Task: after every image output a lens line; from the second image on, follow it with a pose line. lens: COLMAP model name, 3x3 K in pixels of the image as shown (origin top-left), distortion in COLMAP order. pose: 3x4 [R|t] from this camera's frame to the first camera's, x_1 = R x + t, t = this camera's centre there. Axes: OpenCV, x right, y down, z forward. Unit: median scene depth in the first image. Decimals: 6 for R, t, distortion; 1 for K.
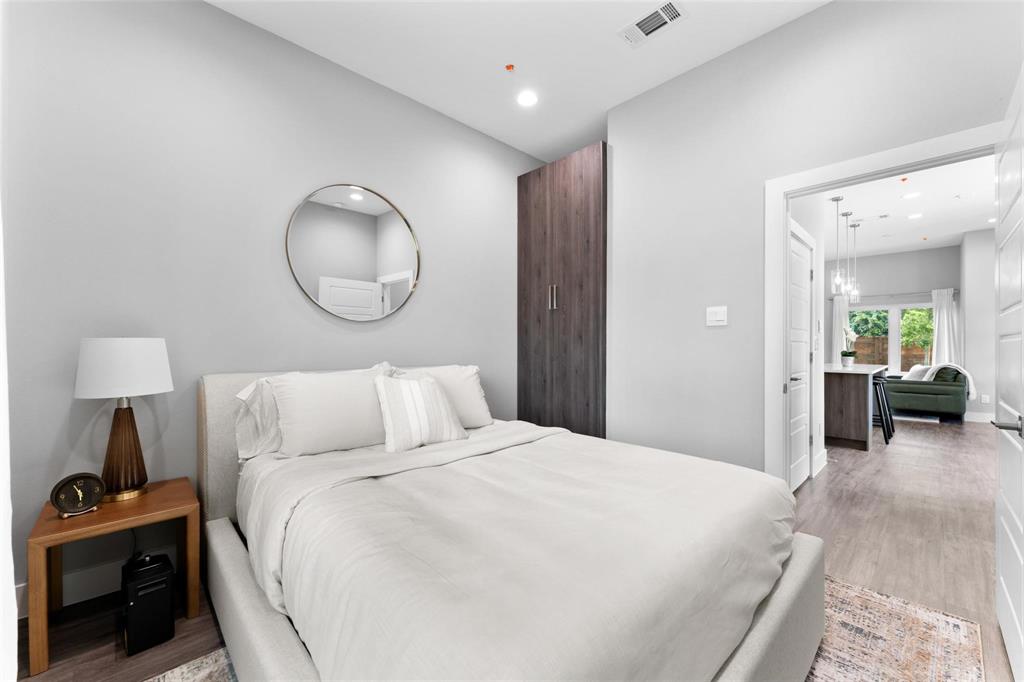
lens RADIAL K [[404.7, 0, 512.0], [0, 404.7, 341.0], [0, 0, 1]] dist [-0.000024, 0.000114]
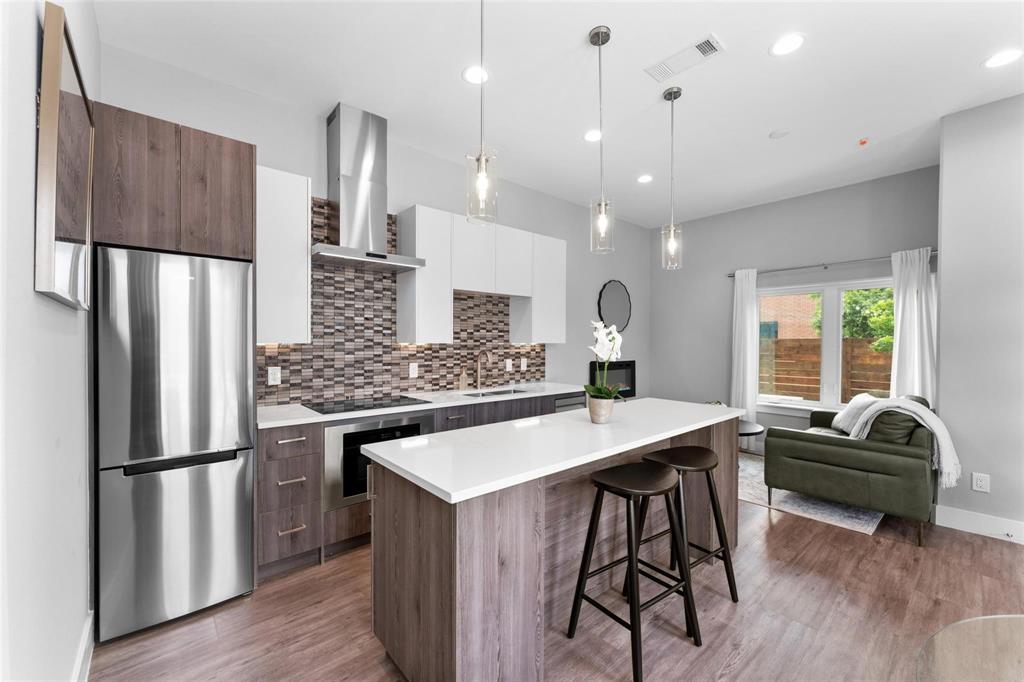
lens RADIAL K [[404.7, 0, 512.0], [0, 404.7, 341.0], [0, 0, 1]] dist [-0.000024, 0.000114]
pose [[0.998410, 0.005370, -0.056114, 0.657601], [-0.004981, 0.999963, 0.007074, -0.014976], [0.056150, -0.006783, 0.998399, 0.510963]]
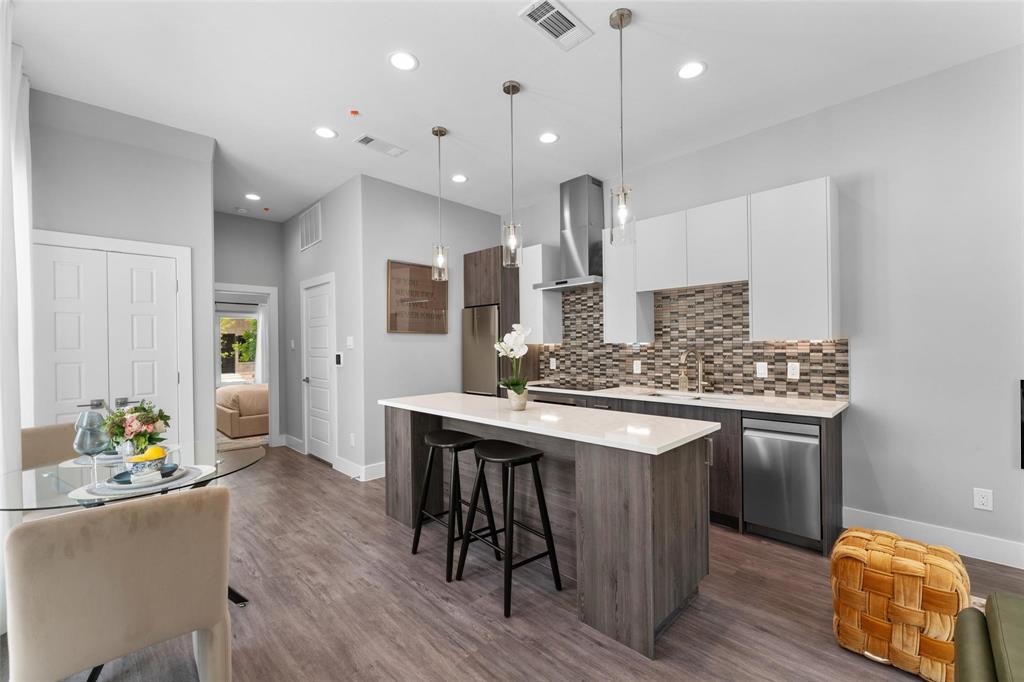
lens RADIAL K [[424.2, 0, 512.0], [0, 424.2, 341.0], [0, 0, 1]] dist [-0.000054, -0.000013]
pose [[0.011522, -0.008956, -0.999894, 1.208098], [0.019889, 0.999764, -0.008726, -0.007631], [0.999736, -0.019786, 0.011697, 0.899645]]
